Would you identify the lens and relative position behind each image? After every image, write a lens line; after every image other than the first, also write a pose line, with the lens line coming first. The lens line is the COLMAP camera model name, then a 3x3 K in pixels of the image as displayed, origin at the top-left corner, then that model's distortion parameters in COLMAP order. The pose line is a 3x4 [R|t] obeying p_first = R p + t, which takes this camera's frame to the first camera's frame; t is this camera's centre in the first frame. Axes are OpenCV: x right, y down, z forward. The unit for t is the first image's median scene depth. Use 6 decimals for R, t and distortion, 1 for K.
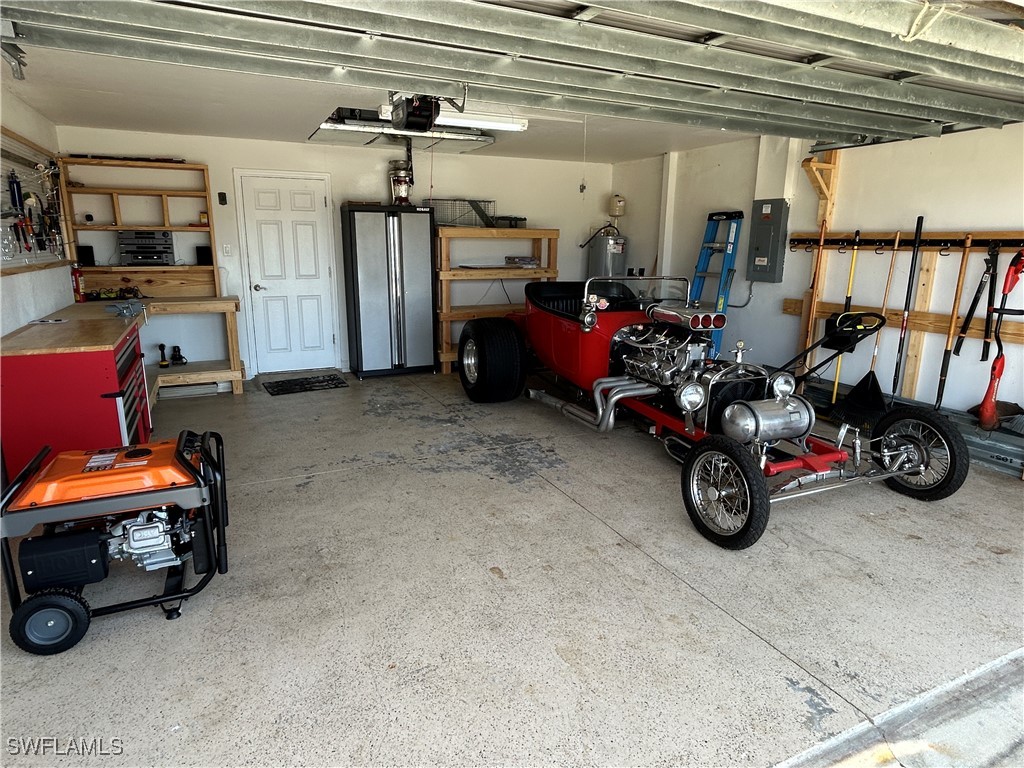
lens RADIAL K [[612.8, 0, 512.4], [0, 612.8, 384.5], [0, 0, 1]] dist [-0.002718, -0.000513]
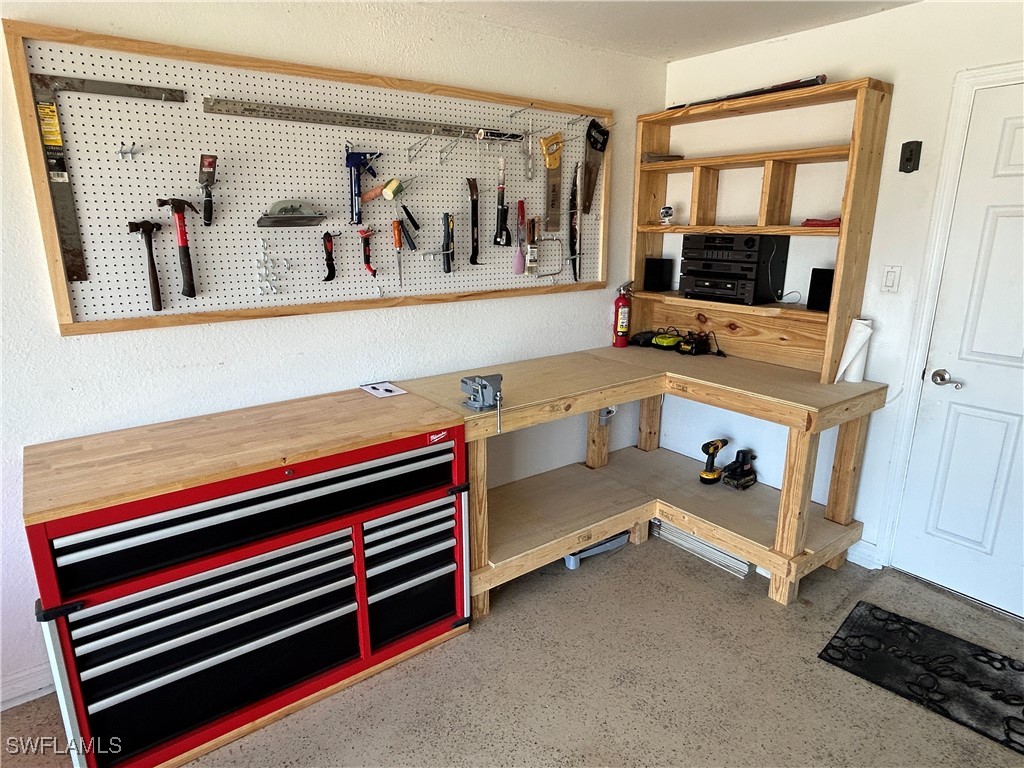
lens RADIAL K [[612.8, 0, 513.2], [0, 612.8, 383.3], [0, 0, 1]] dist [-0.002718, -0.000513]
pose [[0.213294, 0.241934, -0.946559, -0.104954], [-0.224404, 0.955083, 0.193546, -0.181290], [0.950867, 0.171129, 0.258004, 0.679823]]
